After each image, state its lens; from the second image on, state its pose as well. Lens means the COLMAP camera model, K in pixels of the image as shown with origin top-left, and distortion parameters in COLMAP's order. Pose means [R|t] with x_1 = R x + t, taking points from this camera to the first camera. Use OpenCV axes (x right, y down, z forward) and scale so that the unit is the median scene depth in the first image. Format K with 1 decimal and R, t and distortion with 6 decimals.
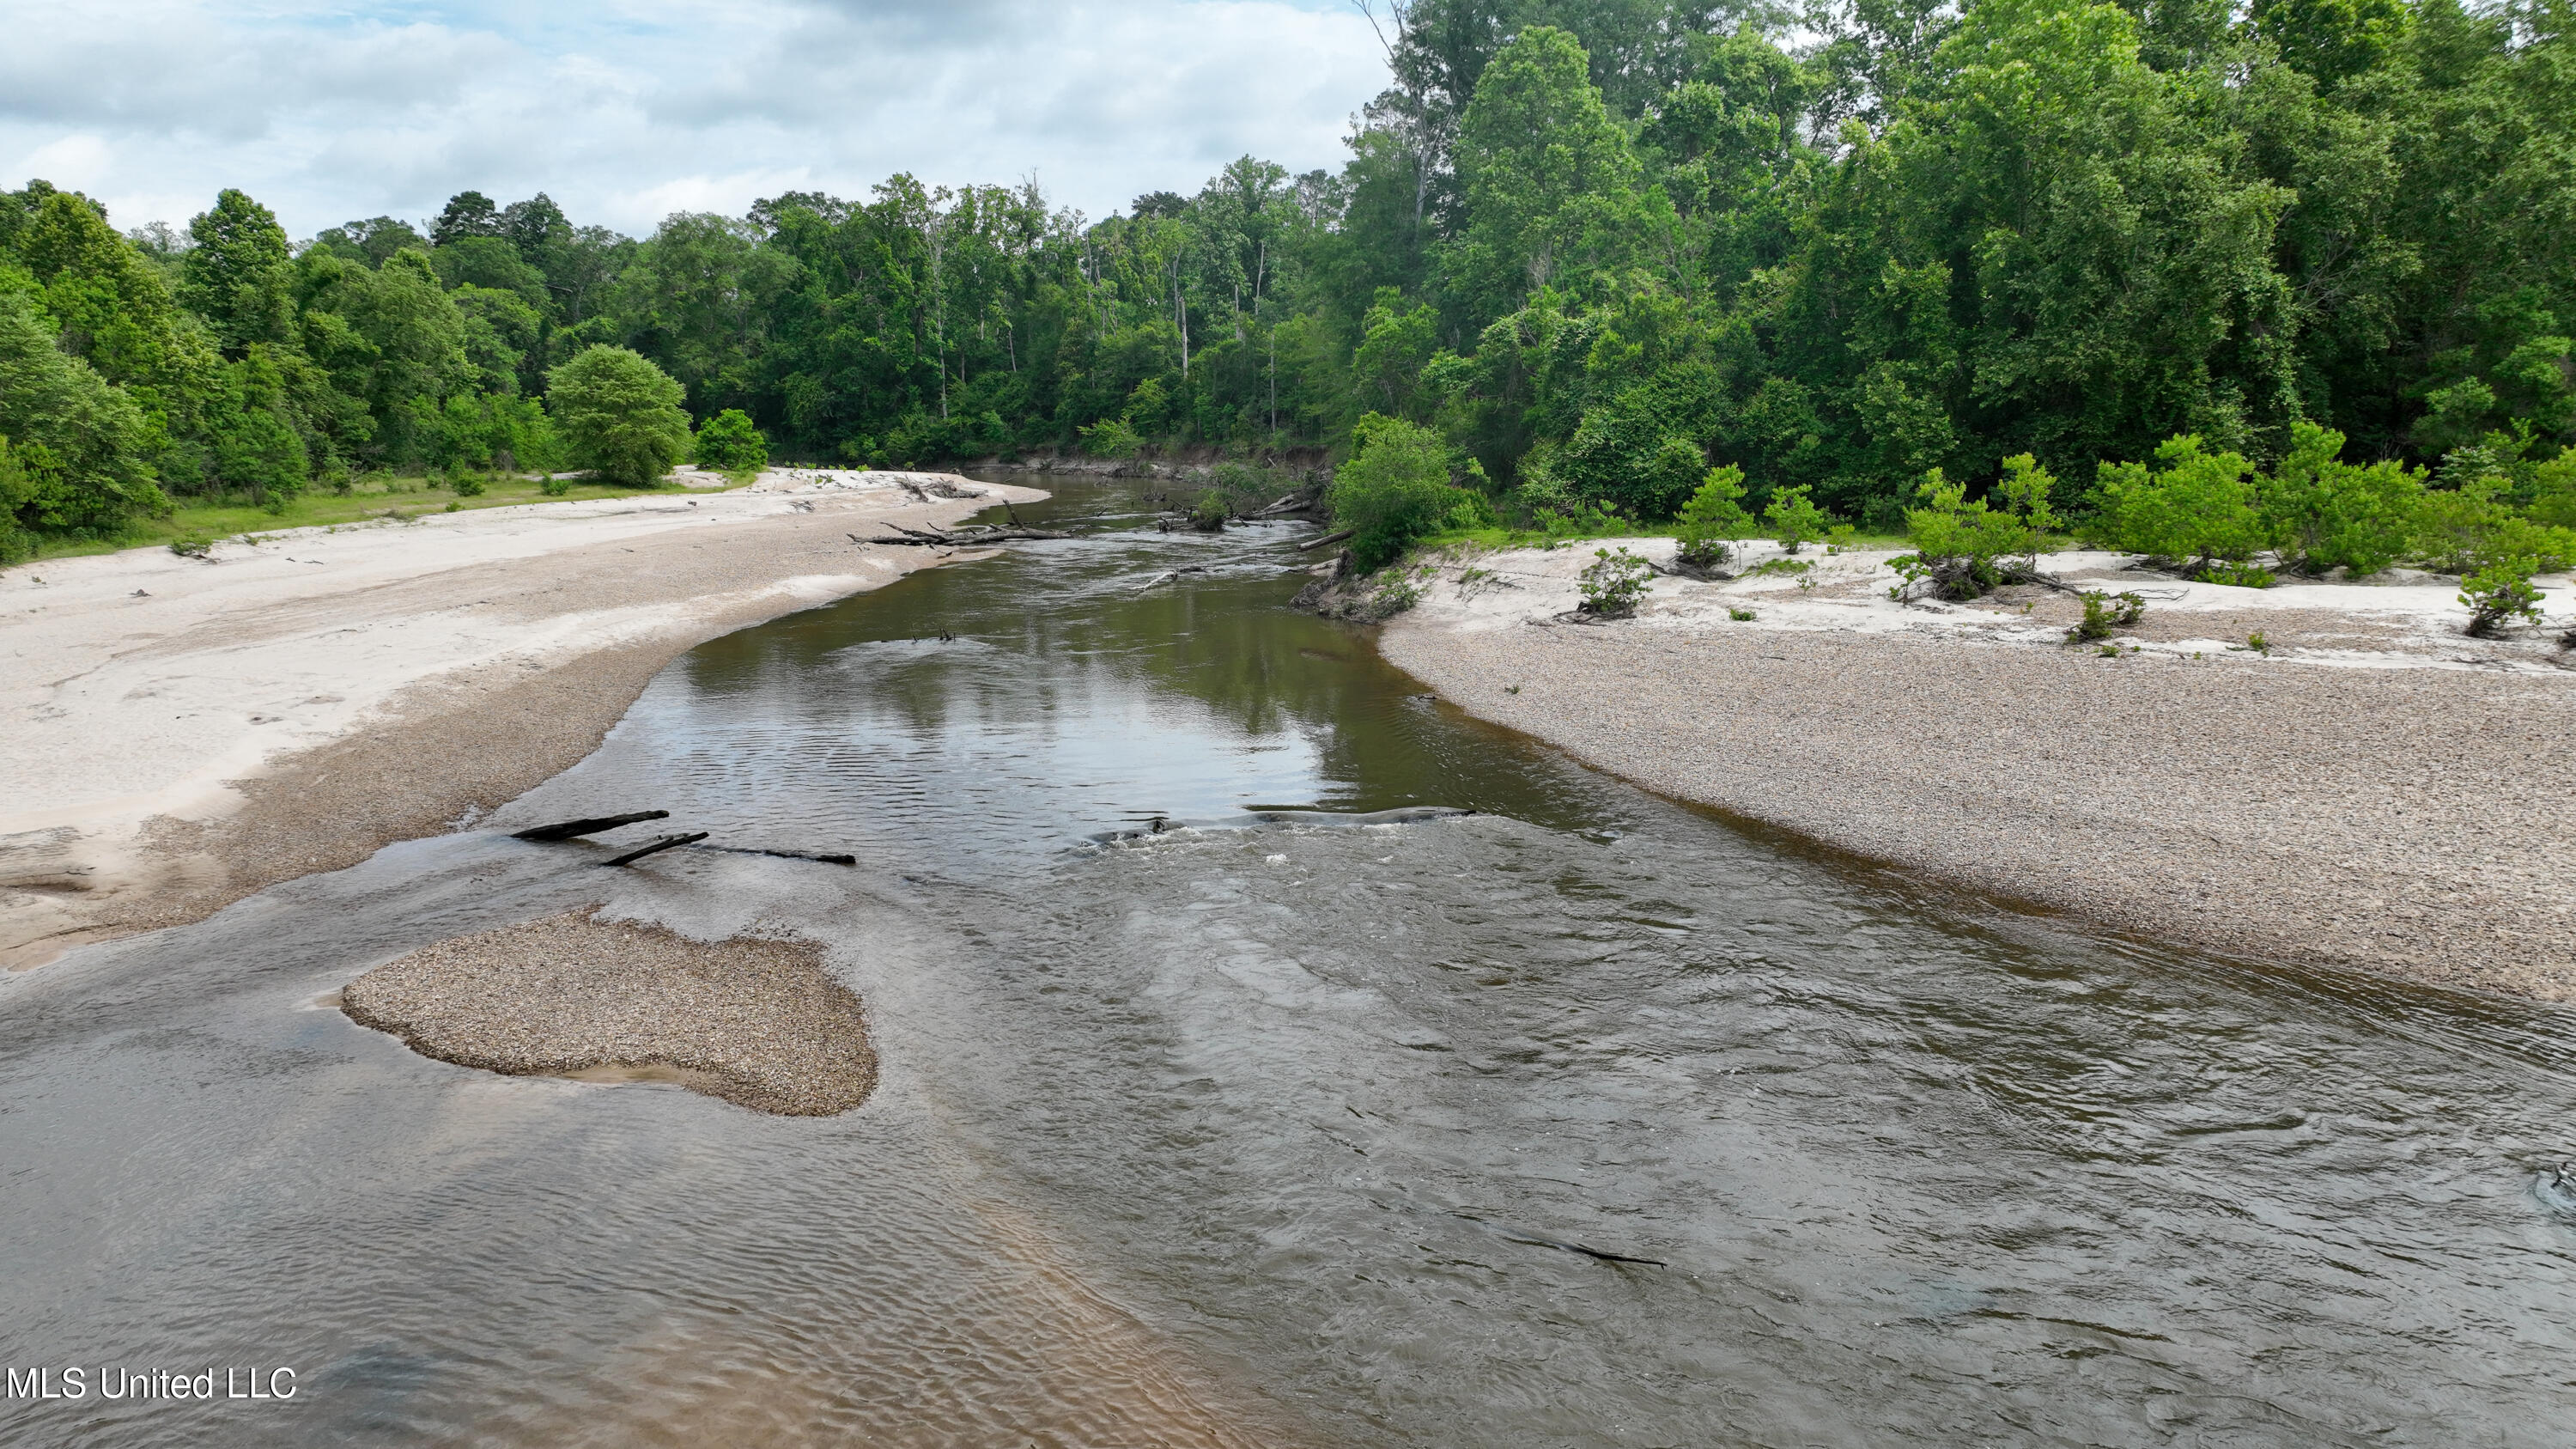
lens RADIAL K [[1894.8, 0, 1244.6], [0, 1894.8, 727.0], [0, 0, 1]] dist [0.035692, 0.001673]
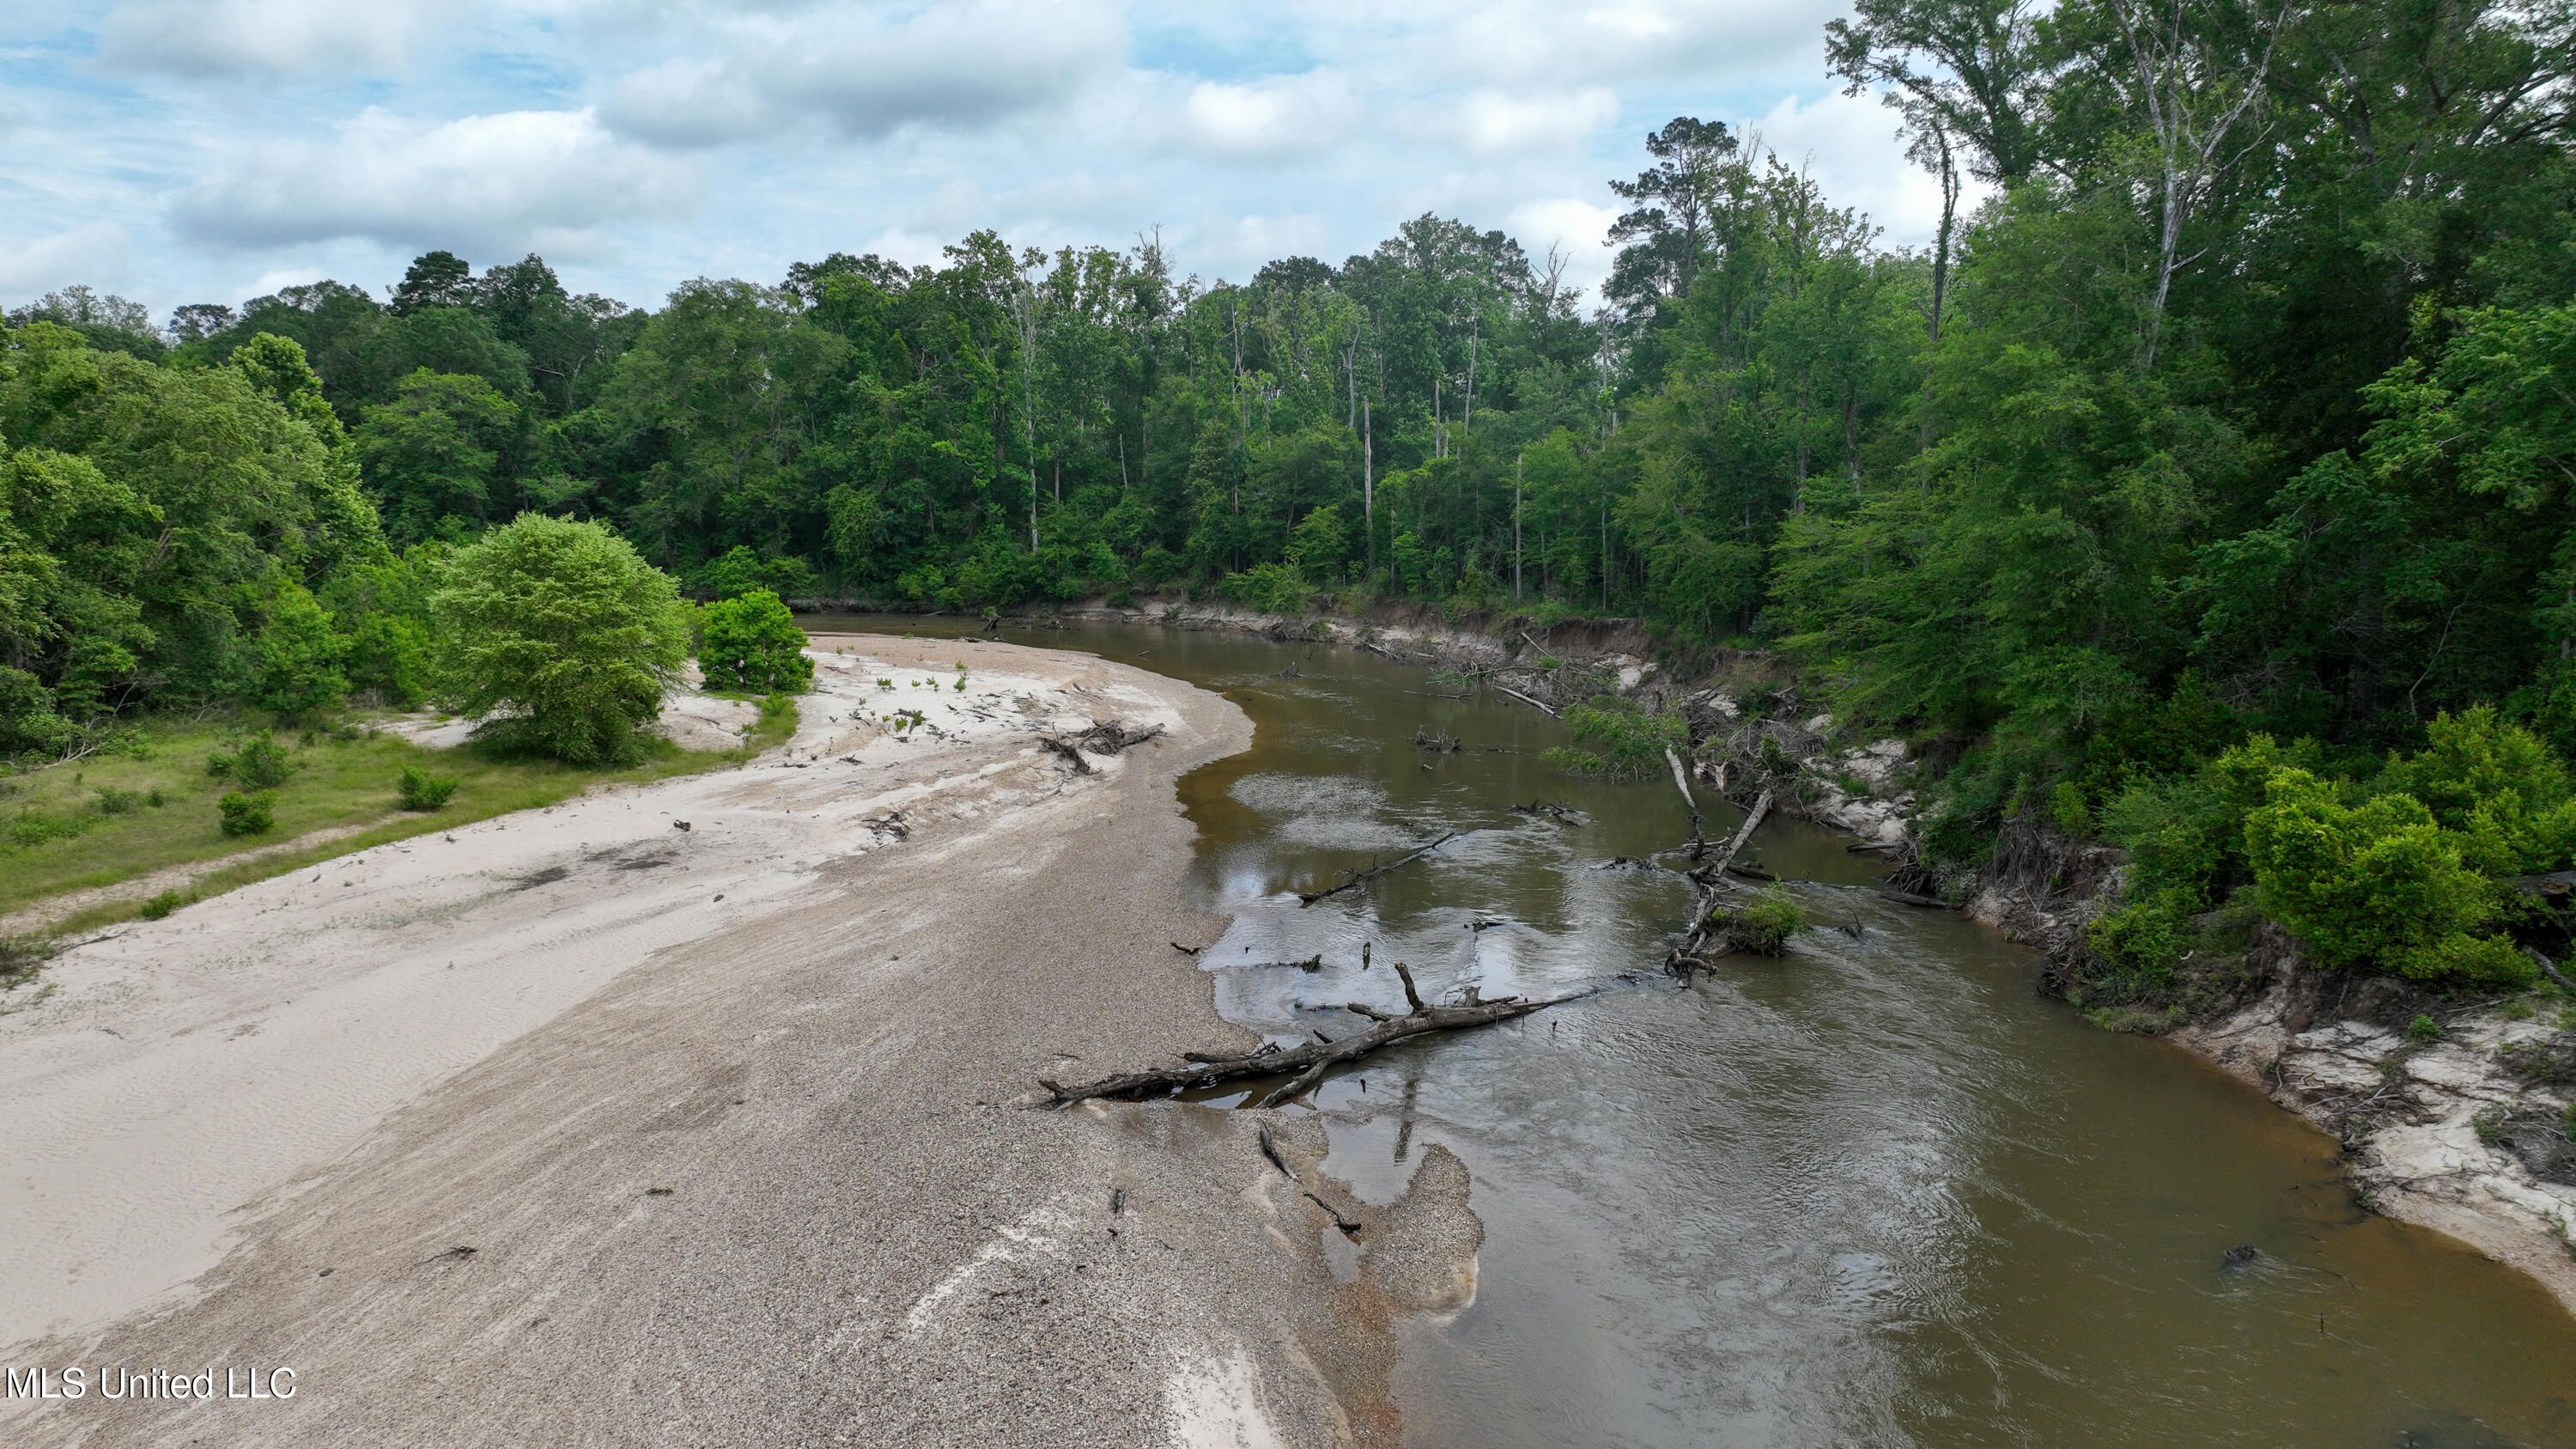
lens RADIAL K [[1894.8, 0, 1244.6], [0, 1894.8, 727.0], [0, 0, 1]] dist [0.035692, 0.001673]
pose [[0.999908, 0.009192, -0.009936, -0.064041], [-0.009518, 0.999402, -0.033233, -0.064096], [0.009625, 0.033324, 0.999398, 0.233193]]
